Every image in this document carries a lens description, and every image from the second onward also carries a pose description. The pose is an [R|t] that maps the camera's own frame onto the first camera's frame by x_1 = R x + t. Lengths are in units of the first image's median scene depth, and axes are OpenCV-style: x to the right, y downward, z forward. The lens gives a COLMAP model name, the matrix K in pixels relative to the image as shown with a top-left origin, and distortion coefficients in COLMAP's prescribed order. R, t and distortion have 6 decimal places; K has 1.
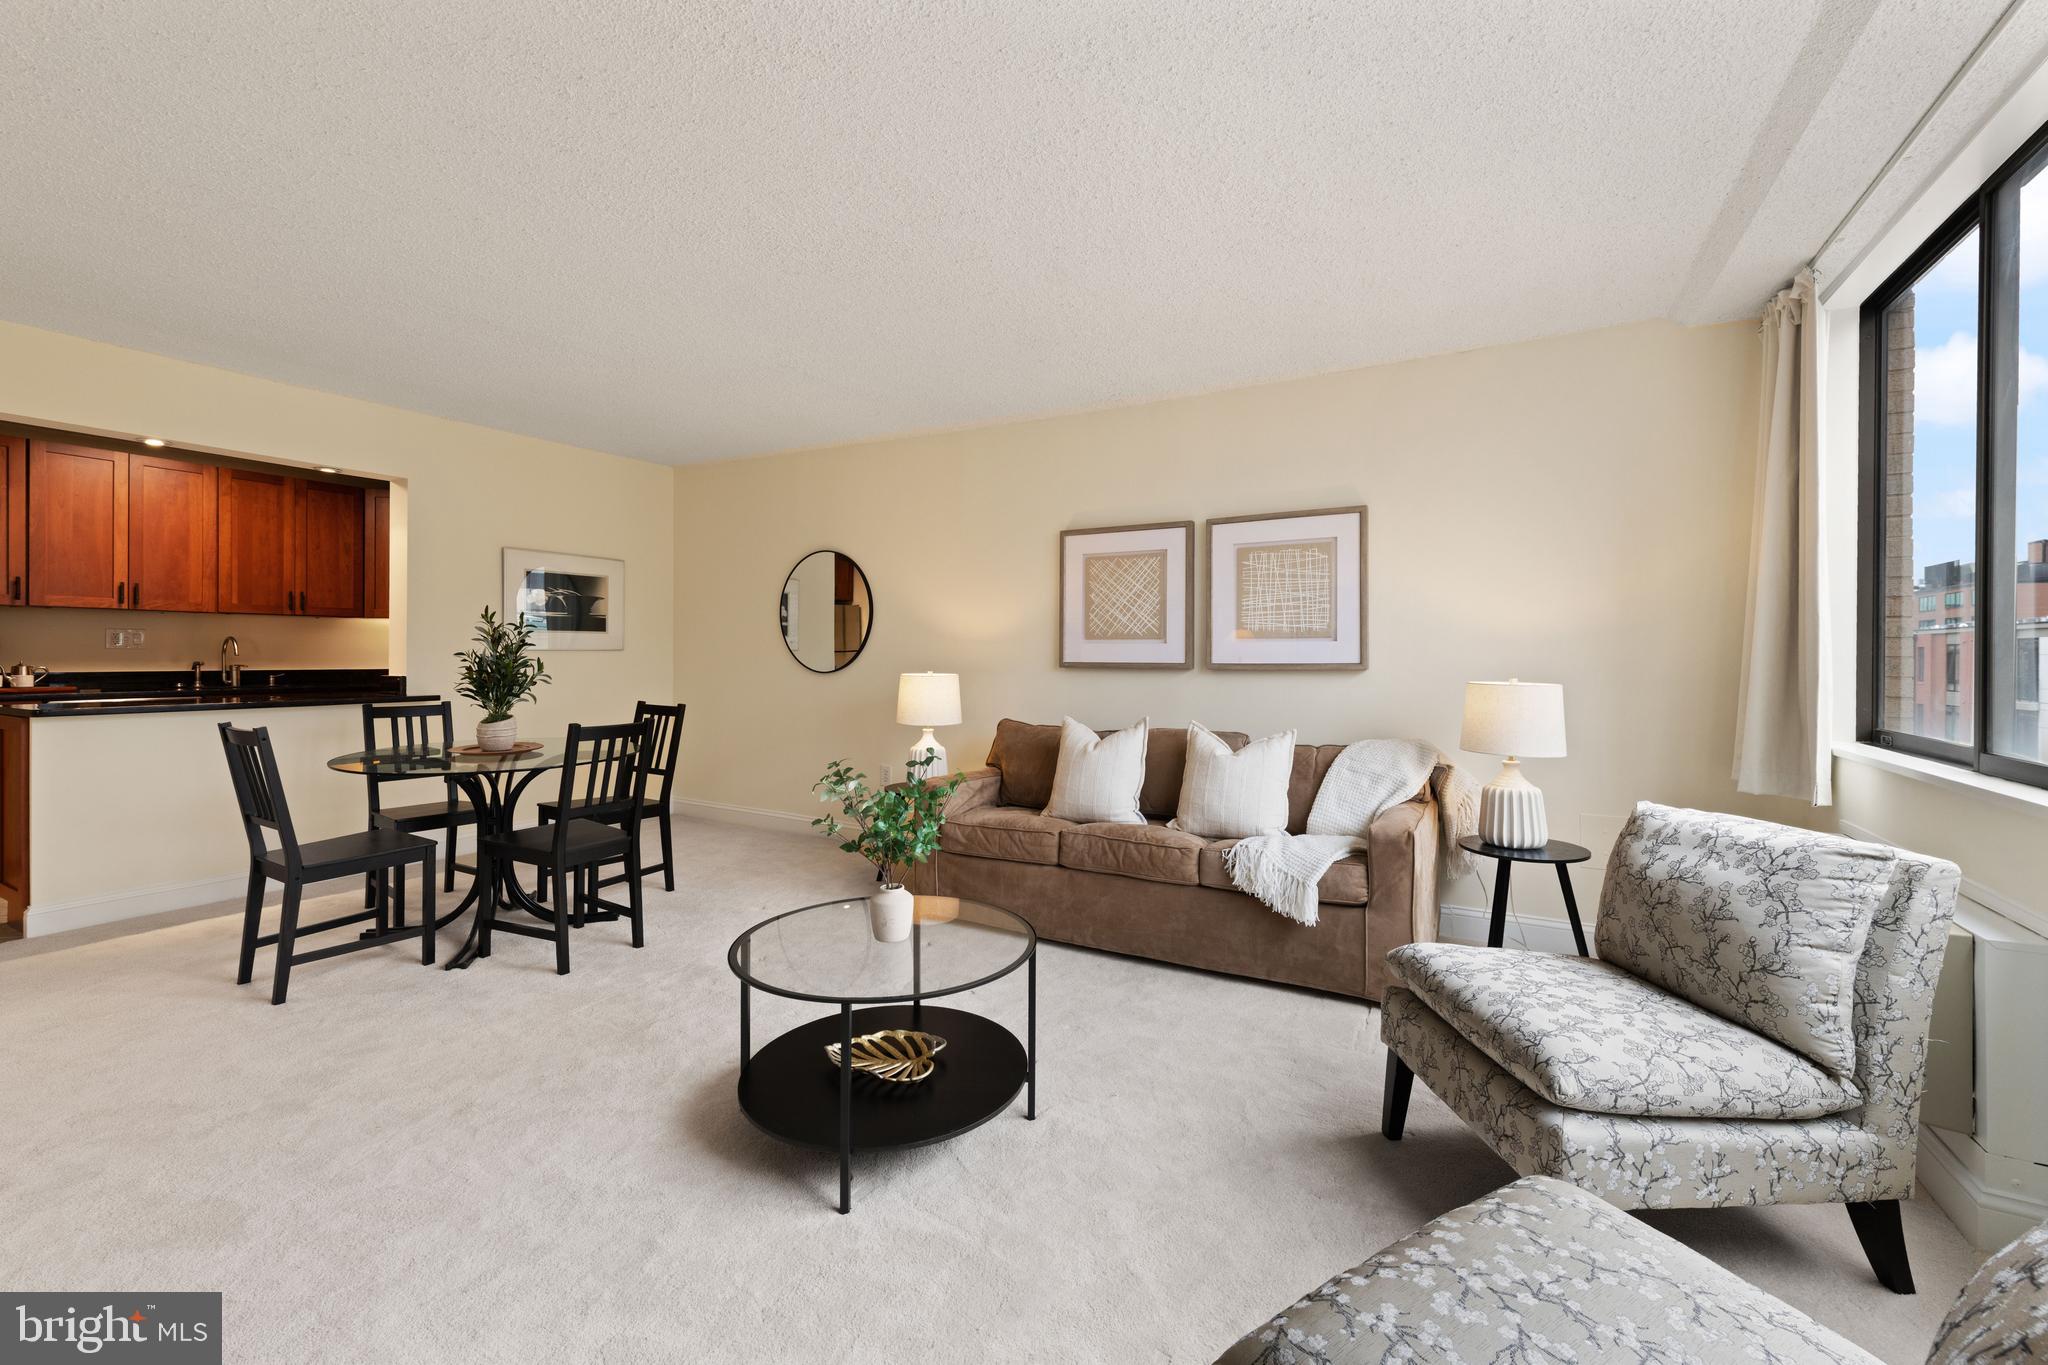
lens RADIAL K [[829.7, 0, 1040.4], [0, 829.7, 653.4], [0, 0, 1]] dist [0.012030, -0.003712]
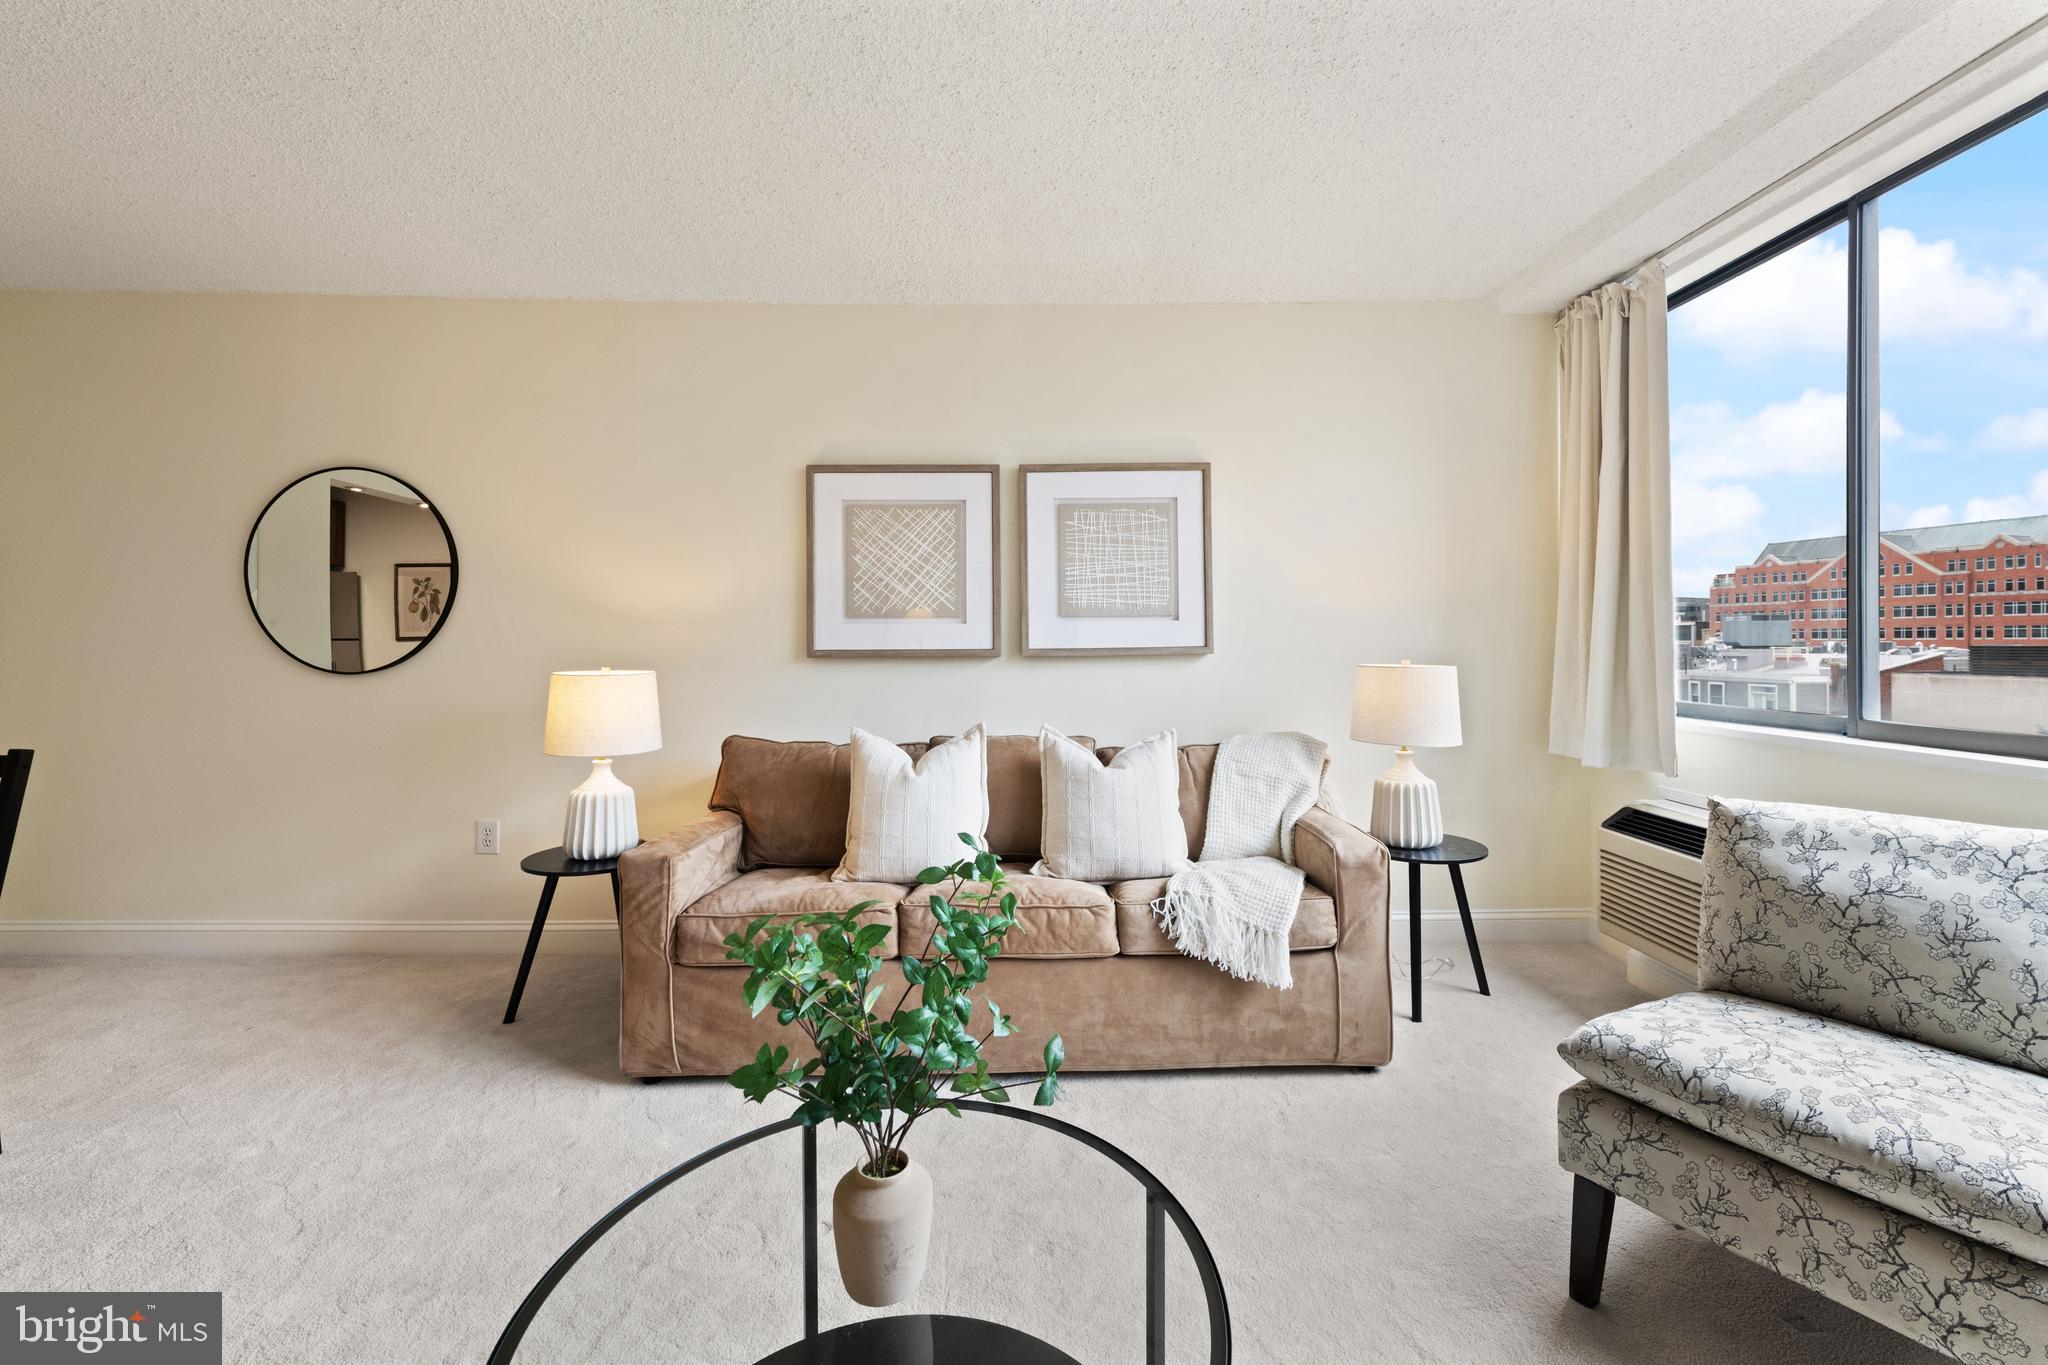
lens RADIAL K [[829.7, 0, 1043.1], [0, 829.7, 647.6], [0, 0, 1]] dist [0.012030, -0.003712]
pose [[0.865390, -0.010726, 0.500983, -0.176309], [0.007993, 0.999939, 0.007601, 0.004656], [-0.501034, -0.002574, 0.865424, 0.320763]]
